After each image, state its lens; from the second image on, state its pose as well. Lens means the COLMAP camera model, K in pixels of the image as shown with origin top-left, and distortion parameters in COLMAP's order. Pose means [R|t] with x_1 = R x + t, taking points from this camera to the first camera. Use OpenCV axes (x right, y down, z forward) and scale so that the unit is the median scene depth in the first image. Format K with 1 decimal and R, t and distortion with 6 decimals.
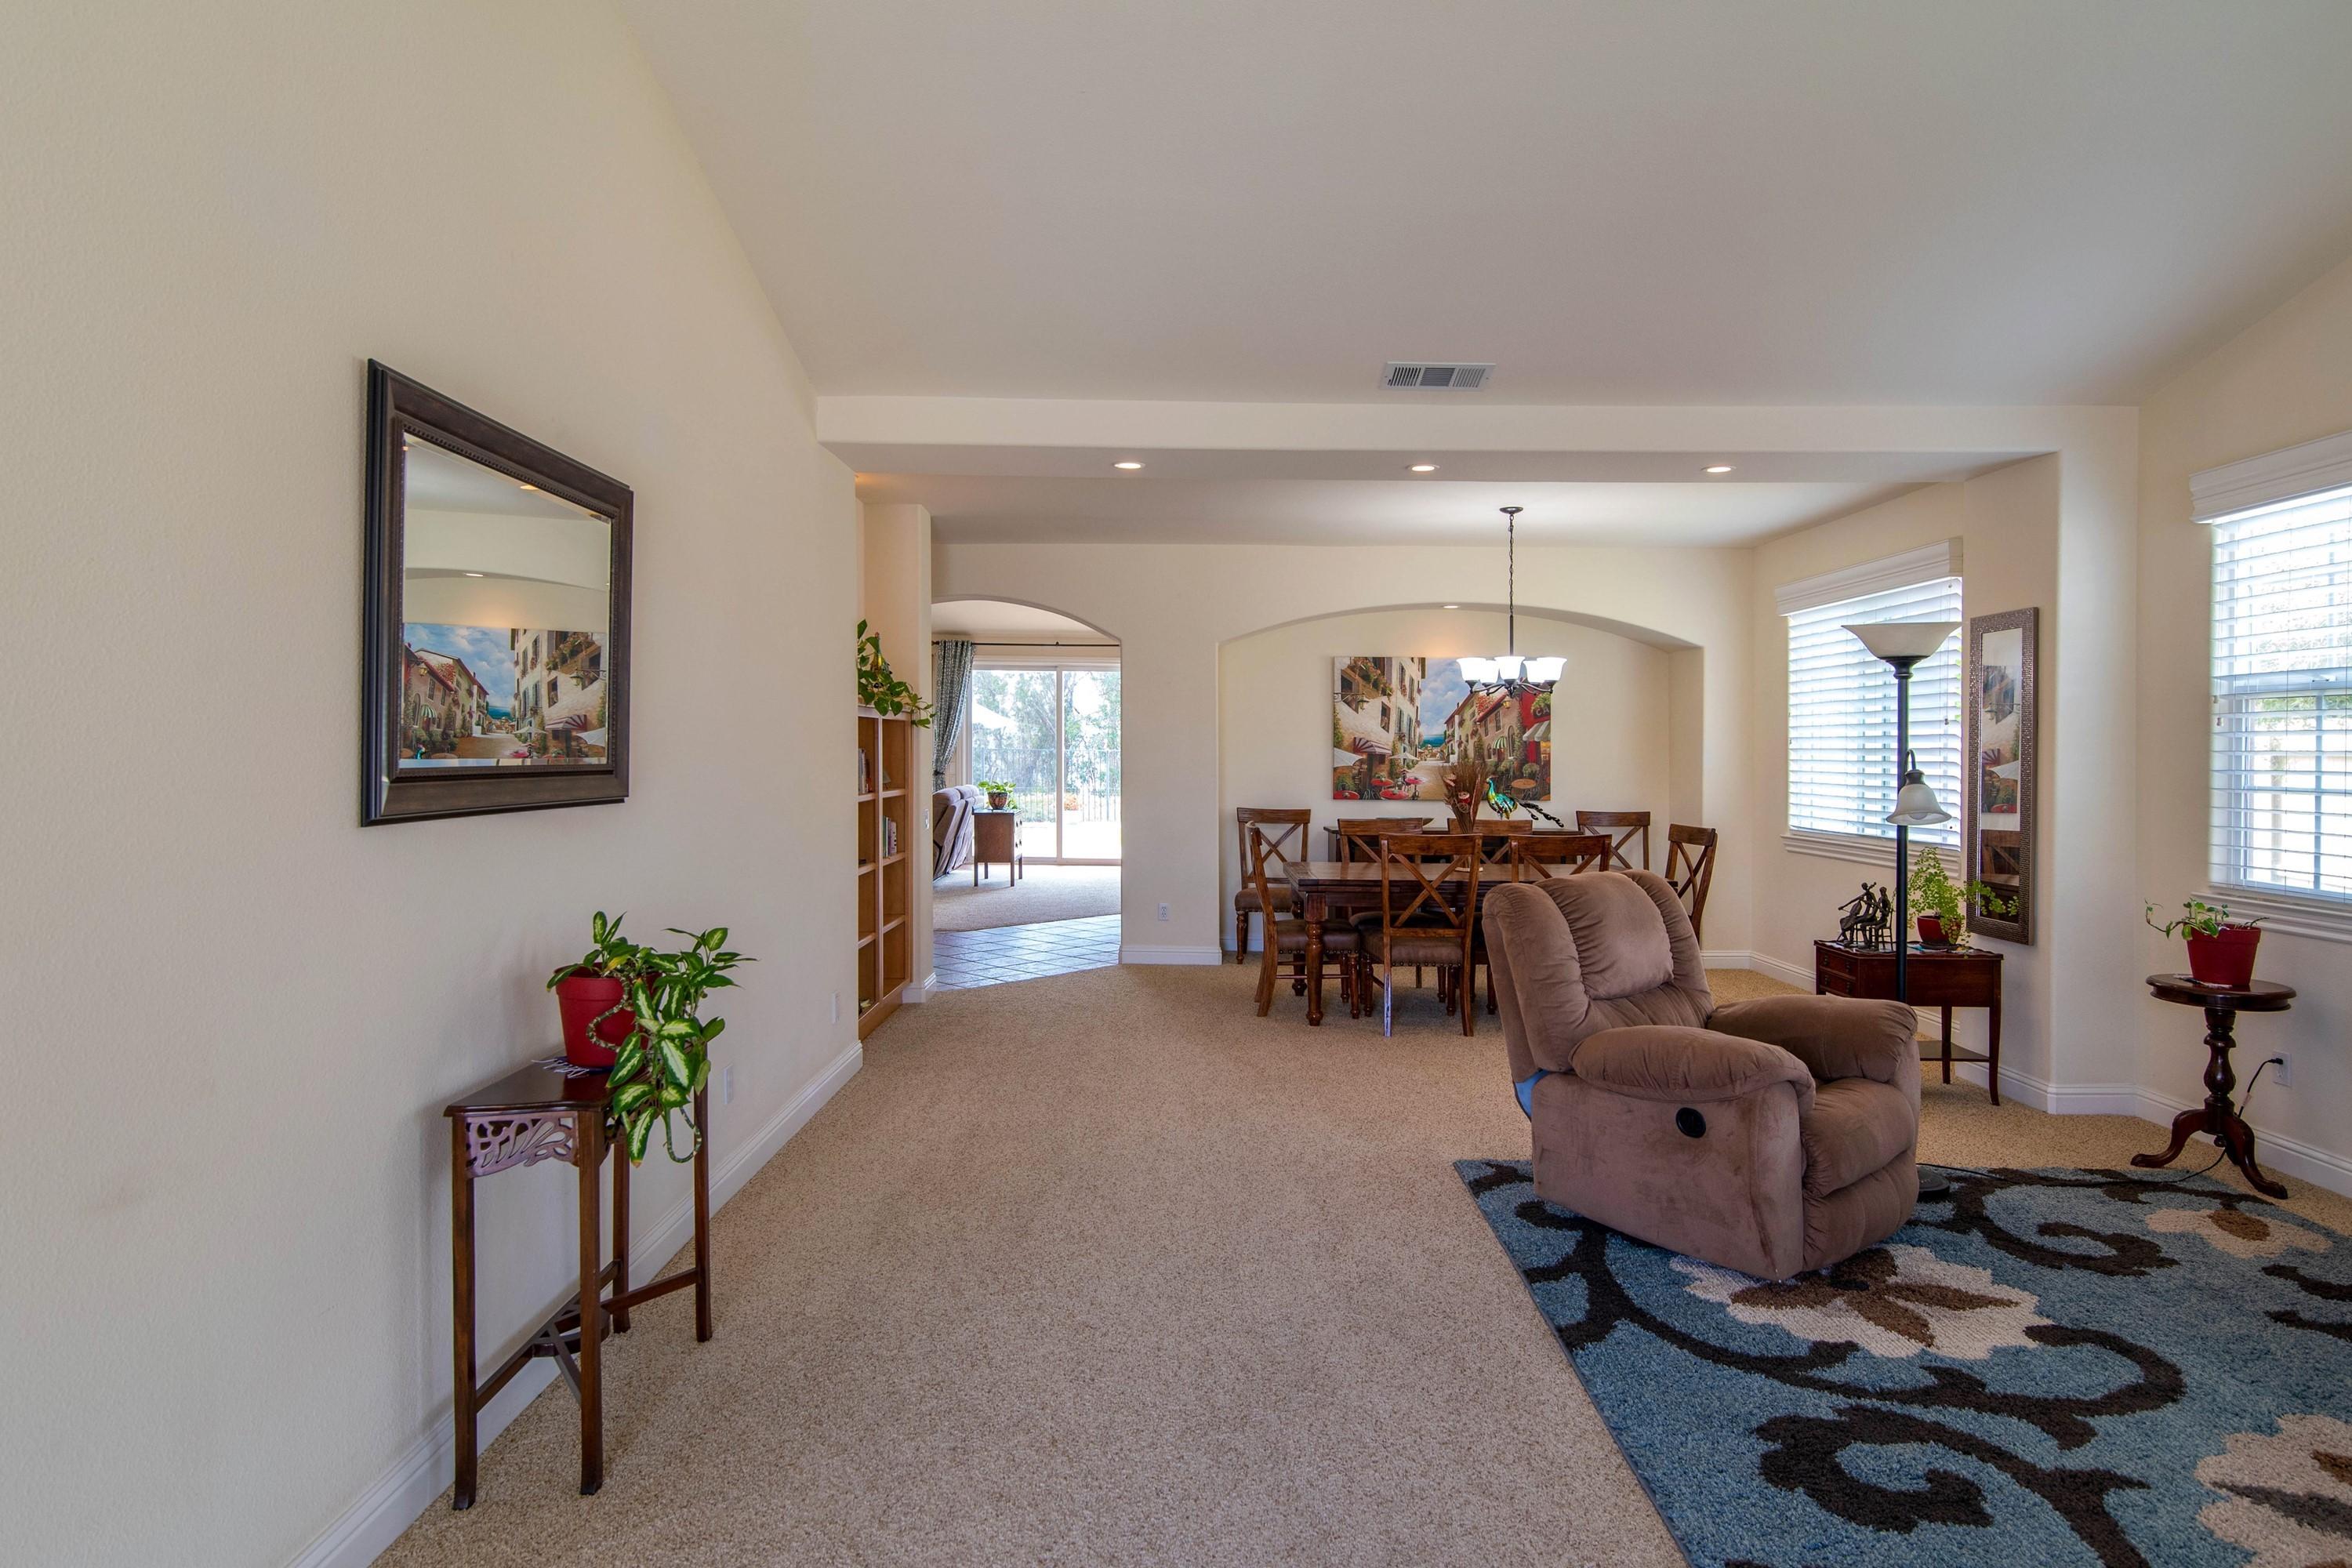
lens RADIAL K [[1241.2, 0, 1176.0], [0, 1241.2, 784.0], [0, 0, 1]] dist [0.004836, 0.000028]
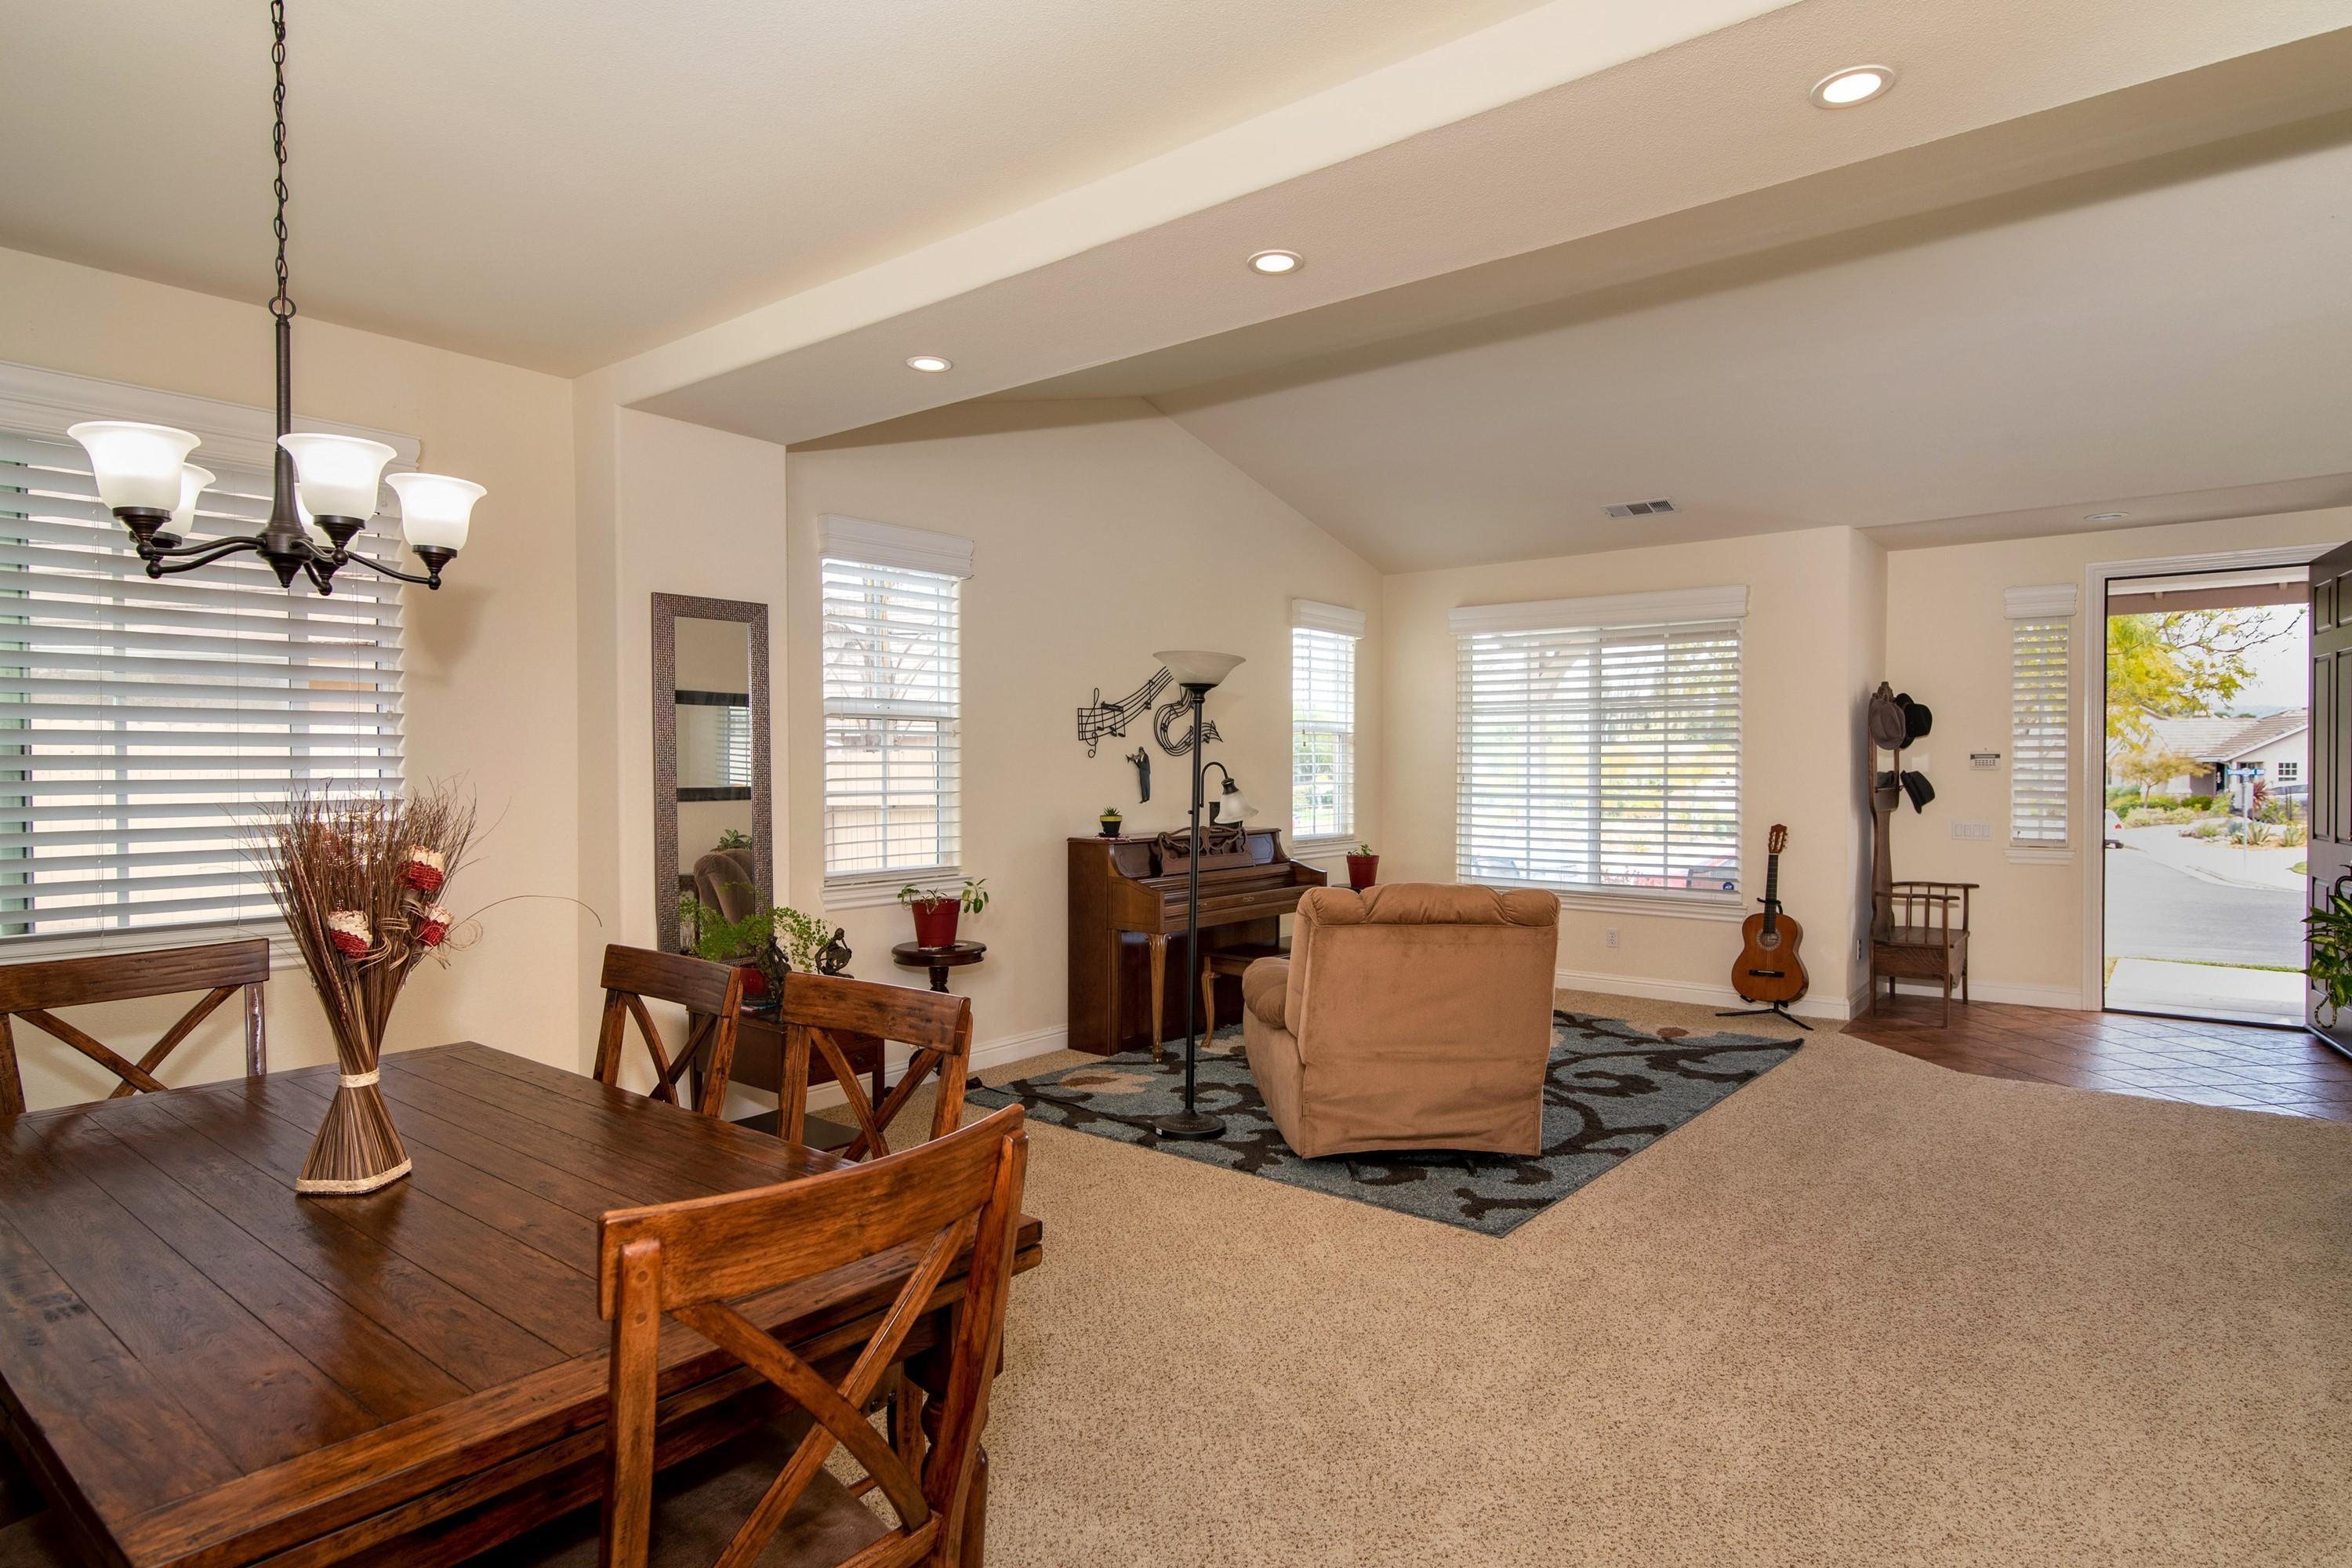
lens RADIAL K [[1241.2, 0, 1176.0], [0, 1241.2, 784.0], [0, 0, 1]] dist [0.004836, 0.000028]
pose [[-0.782304, -0.006497, 0.622863, -0.142209], [0.018991, 0.999232, 0.034276, -0.046961], [-0.622607, 0.038643, -0.781580, 2.101735]]
